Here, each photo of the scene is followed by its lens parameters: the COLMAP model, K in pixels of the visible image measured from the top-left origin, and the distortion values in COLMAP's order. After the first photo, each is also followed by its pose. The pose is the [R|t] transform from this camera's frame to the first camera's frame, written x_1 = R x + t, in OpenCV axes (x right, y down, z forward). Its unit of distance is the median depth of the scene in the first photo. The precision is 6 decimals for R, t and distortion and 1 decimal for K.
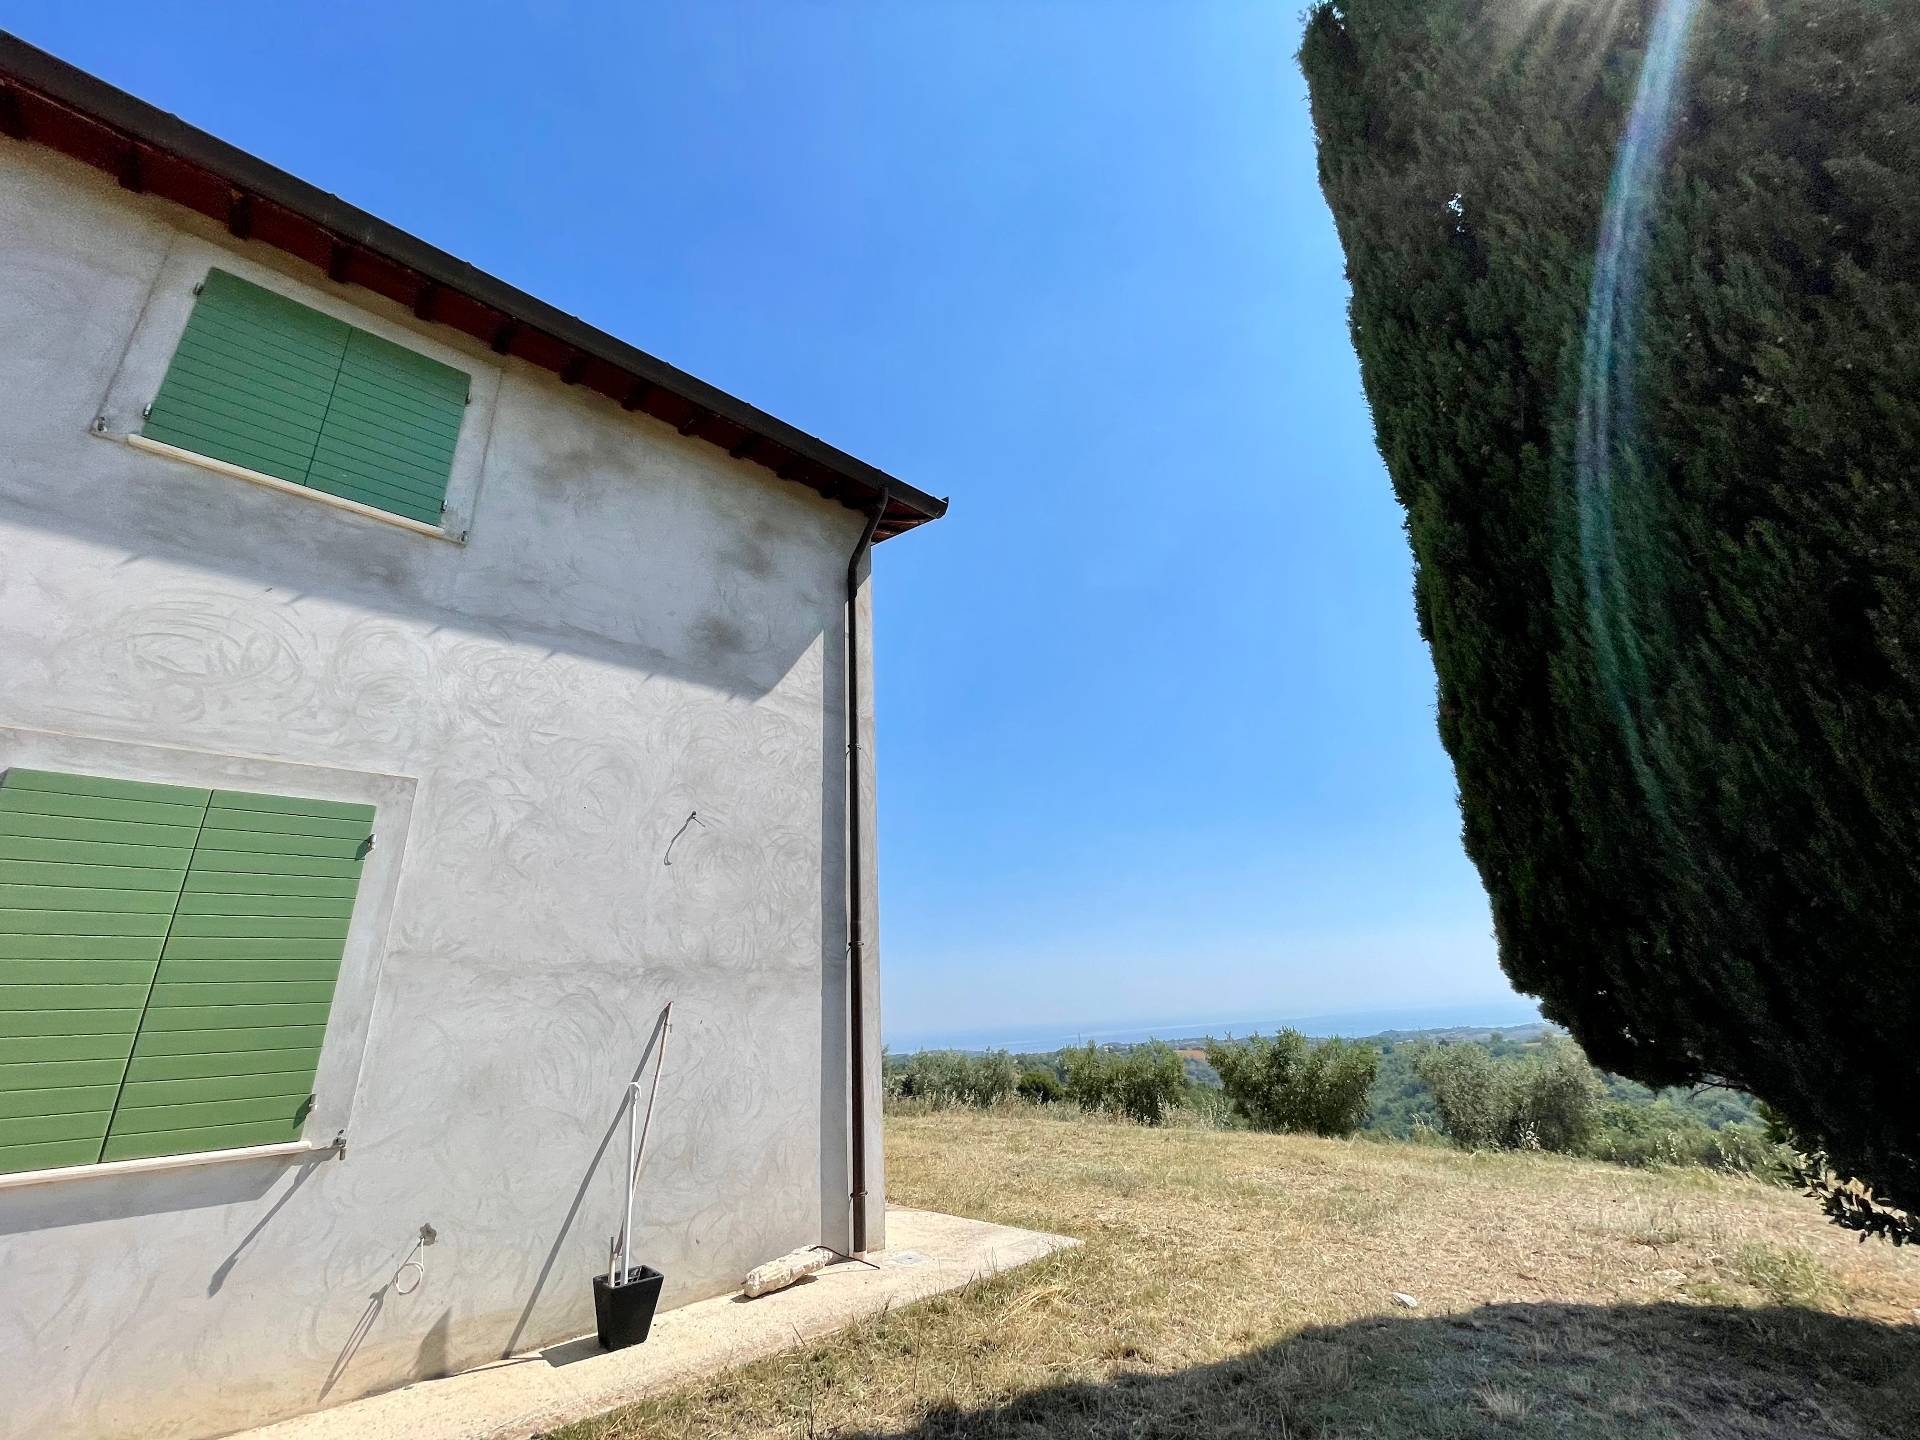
lens RADIAL K [[776.9, 0, 954.6], [0, 776.9, 714.0], [0, 0, 1]] dist [-0.008988, 0.001903]
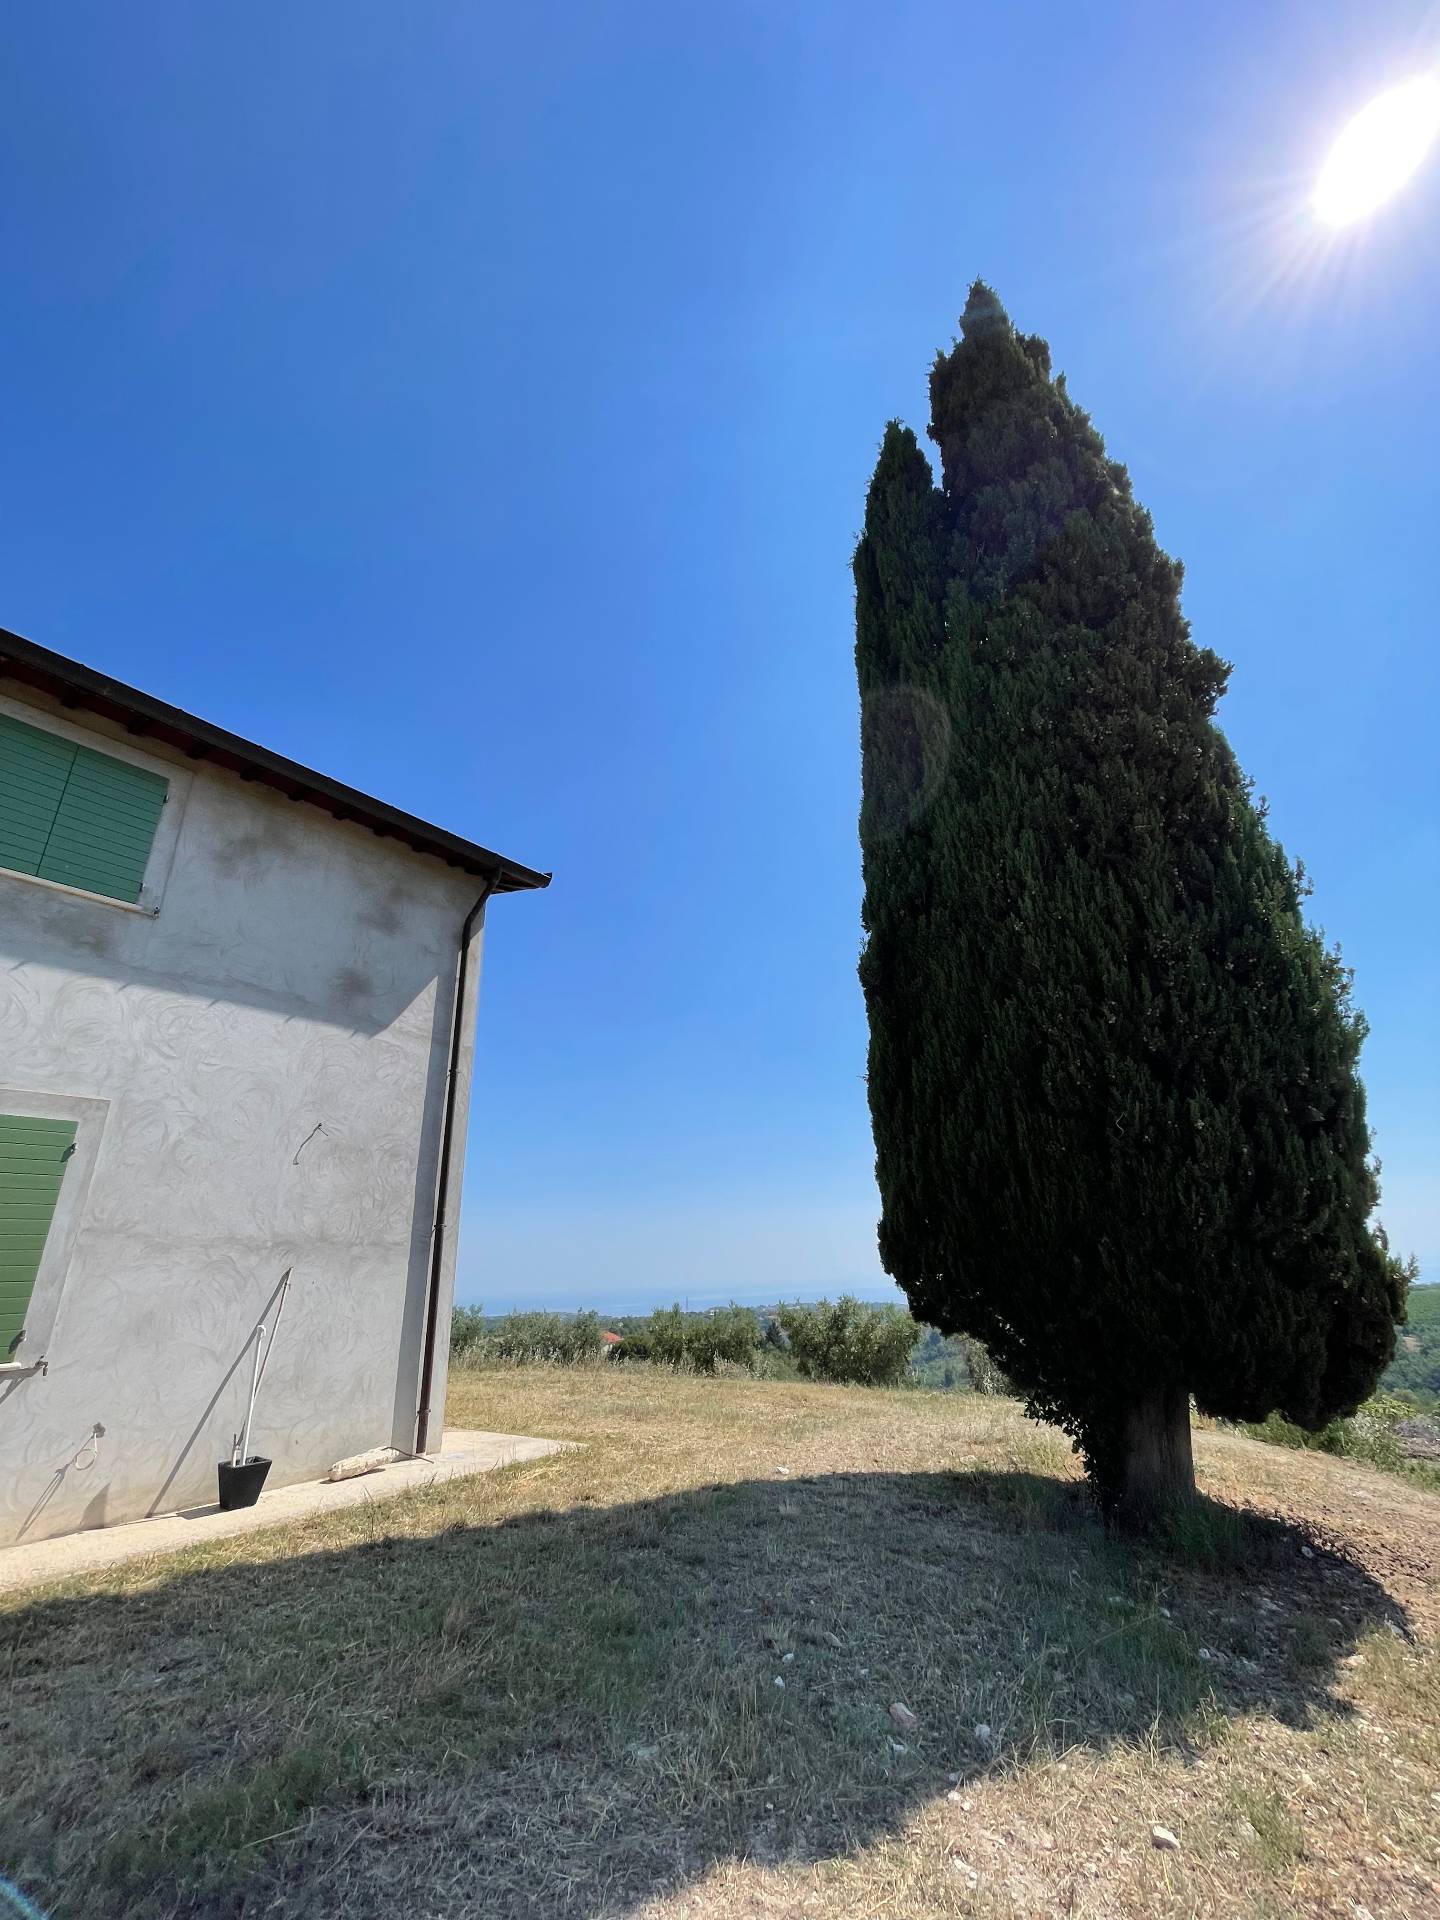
lens RADIAL K [[776.9, 0, 725.7], [0, 776.9, 964.8], [0, 0, 1]] dist [-0.008988, 0.001903]
pose [[0.981315, 0.087089, 0.171569, 0.105590], [-0.084727, 0.996182, -0.021060, -0.197397], [-0.172748, 0.006130, 0.984947, -0.481730]]
